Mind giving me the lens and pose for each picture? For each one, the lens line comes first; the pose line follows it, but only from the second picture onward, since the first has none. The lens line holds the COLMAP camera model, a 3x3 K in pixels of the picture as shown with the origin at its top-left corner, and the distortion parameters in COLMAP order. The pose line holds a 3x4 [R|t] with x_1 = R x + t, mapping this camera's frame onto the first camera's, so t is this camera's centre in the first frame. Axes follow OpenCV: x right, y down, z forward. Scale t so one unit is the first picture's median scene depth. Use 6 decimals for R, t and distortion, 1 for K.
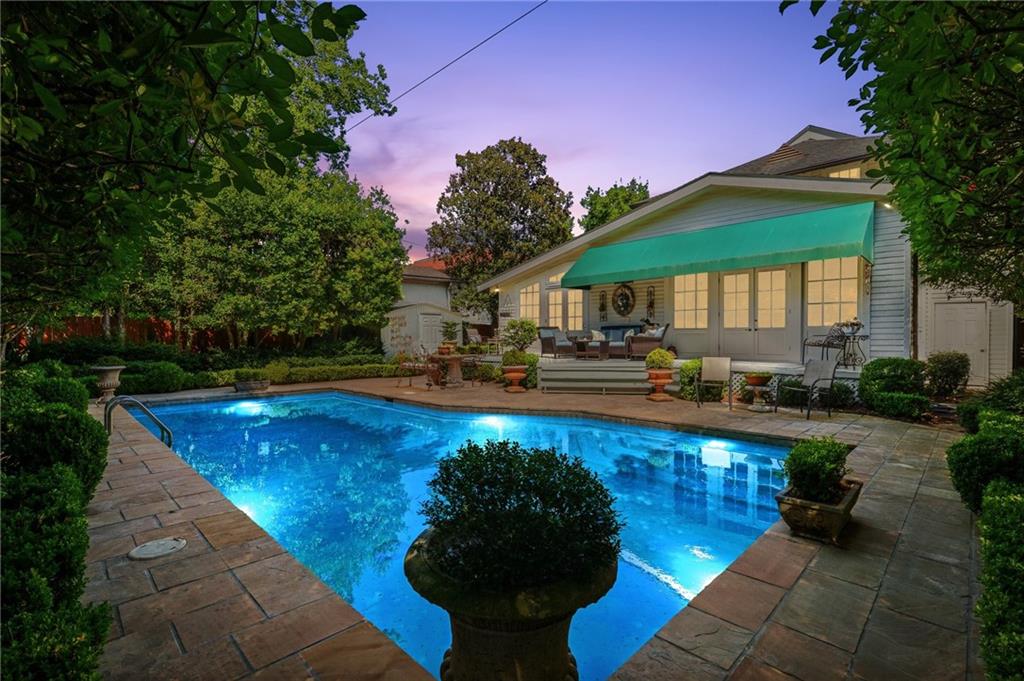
lens RADIAL K [[471.7, 0, 506.4], [0, 471.7, 342.6], [0, 0, 1]] dist [-0.003511, -0.000689]
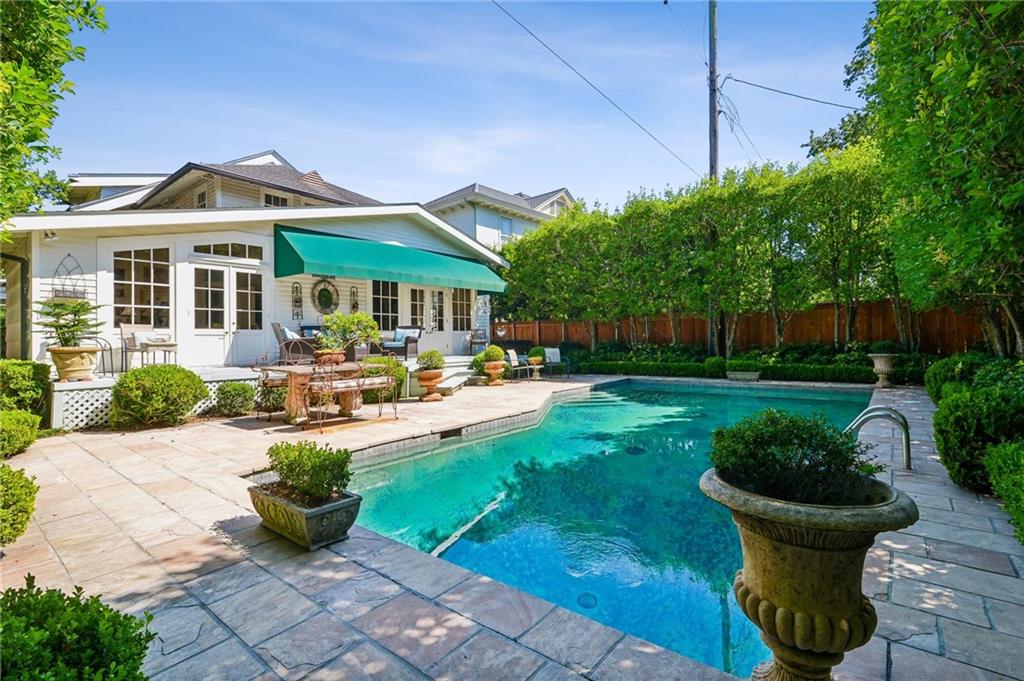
lens RADIAL K [[471.7, 0, 504.9], [0, 471.7, 335.3], [0, 0, 1]] dist [-0.003511, -0.000689]
pose [[-0.096019, 0.012655, 0.995299, -0.664109], [0.024491, 0.999647, -0.010348, -0.000398], [-0.995078, 0.023382, -0.096295, 0.747229]]
